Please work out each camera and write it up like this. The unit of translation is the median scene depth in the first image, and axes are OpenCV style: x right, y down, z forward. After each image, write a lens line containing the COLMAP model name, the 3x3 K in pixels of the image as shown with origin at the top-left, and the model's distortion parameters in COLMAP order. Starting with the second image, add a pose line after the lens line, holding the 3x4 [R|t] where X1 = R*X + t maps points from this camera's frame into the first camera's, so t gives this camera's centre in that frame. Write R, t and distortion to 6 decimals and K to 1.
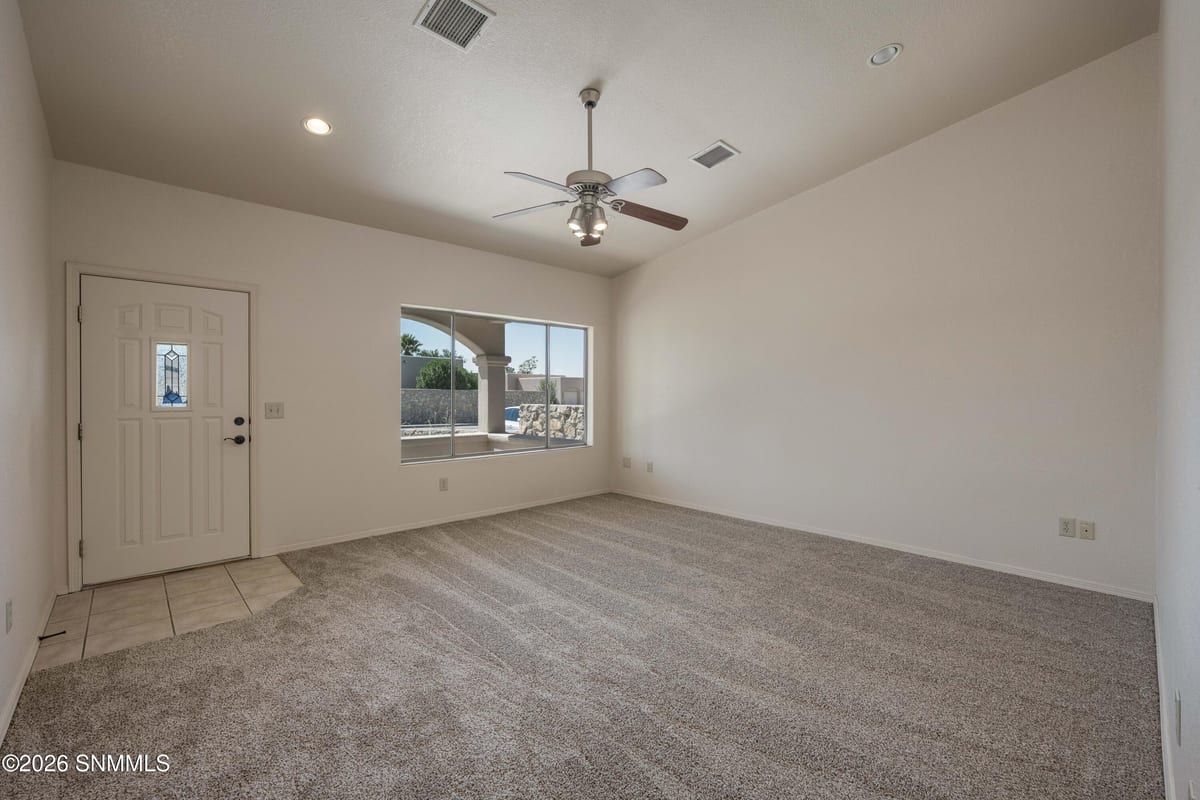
lens RADIAL K [[506.1, 0, 600.0], [0, 506.1, 400.0], [0, 0, 1]] dist [0.000023, -0.000001]
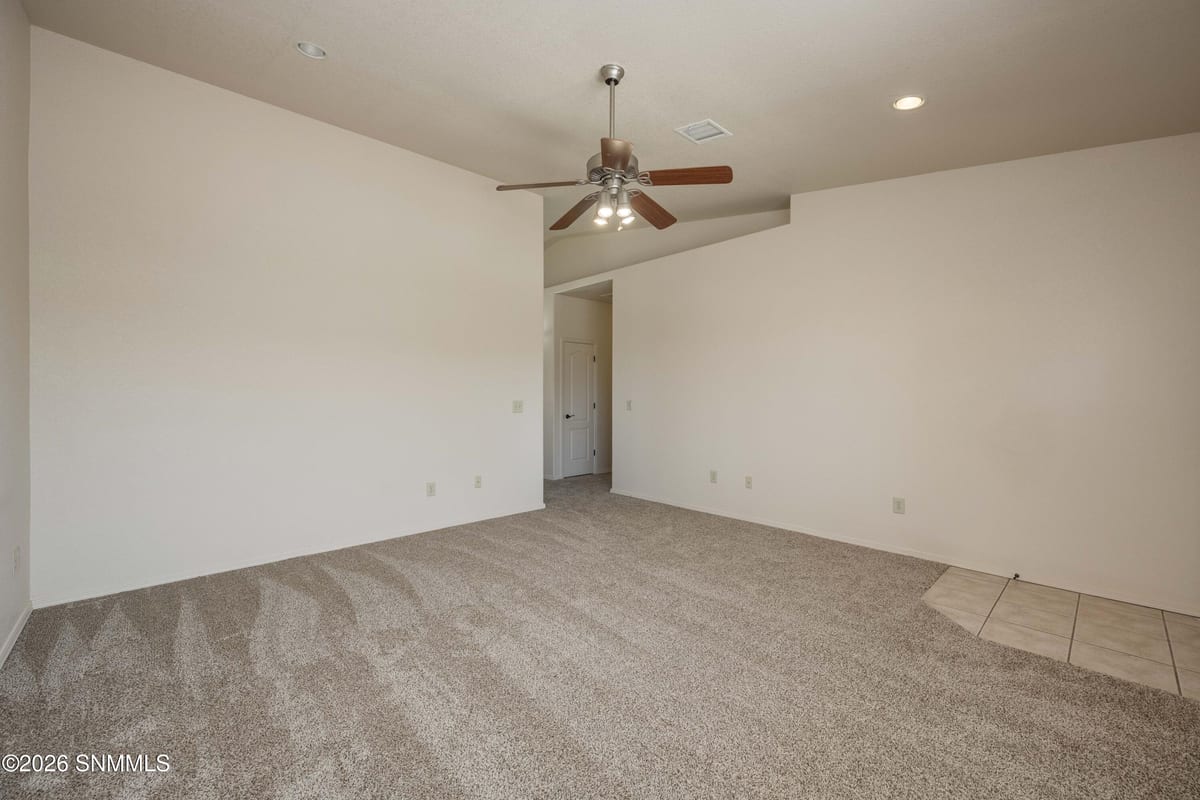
lens RADIAL K [[483.1, 0, 600.0], [0, 483.1, 400.0], [0, 0, 1]] dist [-0.000010, -0.000005]
pose [[-0.999995, -0.002415, -0.002145, 0.002272], [-0.002443, 0.999907, 0.013454, -0.009944], [0.002112, 0.013459, -0.999907, 1.866502]]
